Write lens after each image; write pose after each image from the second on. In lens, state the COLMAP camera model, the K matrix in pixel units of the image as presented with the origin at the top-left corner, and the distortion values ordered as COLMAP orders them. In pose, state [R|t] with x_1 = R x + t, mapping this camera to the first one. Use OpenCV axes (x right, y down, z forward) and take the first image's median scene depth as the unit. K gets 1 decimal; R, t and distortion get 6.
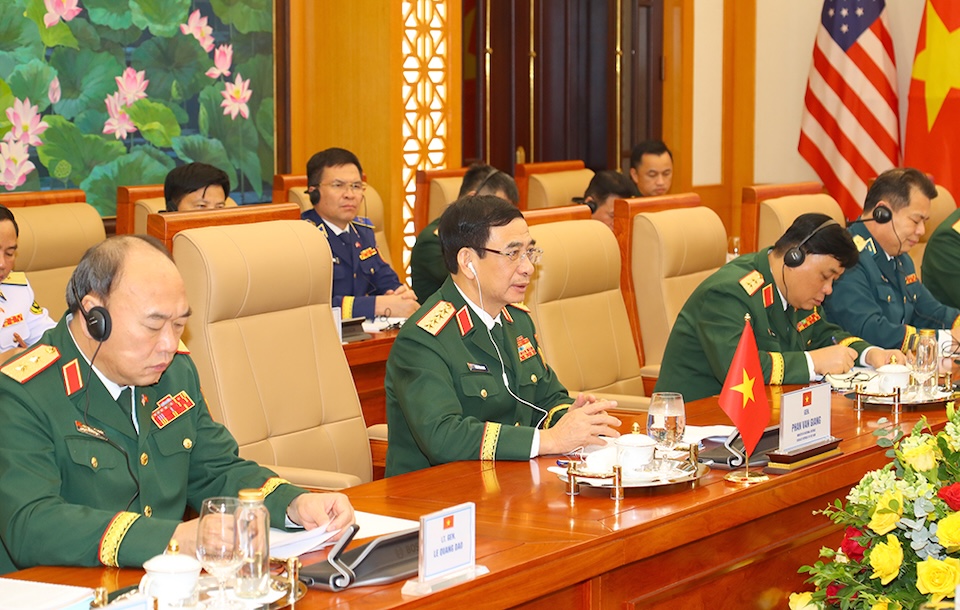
lens RADIAL K [[2249.8, 0, 480.0], [0, 2249.8, 305.0], [0, 0, 1]] dist [0.013616, -0.031918]
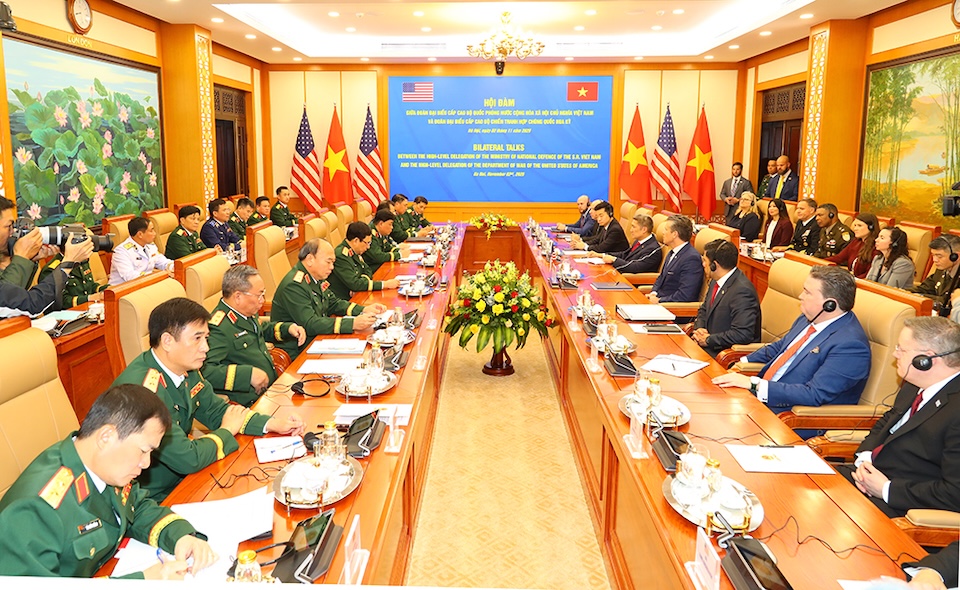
lens RADIAL K [[674.3, 0, 451.4], [0, 674.3, 247.4], [0, 0, 1]] dist [-0.000512, -0.001032]
pose [[0.867172, -0.066189, 0.493591, -0.331803], [0.046088, 0.997541, 0.052798, -0.043538], [-0.495872, -0.023036, 0.868090, -0.028909]]
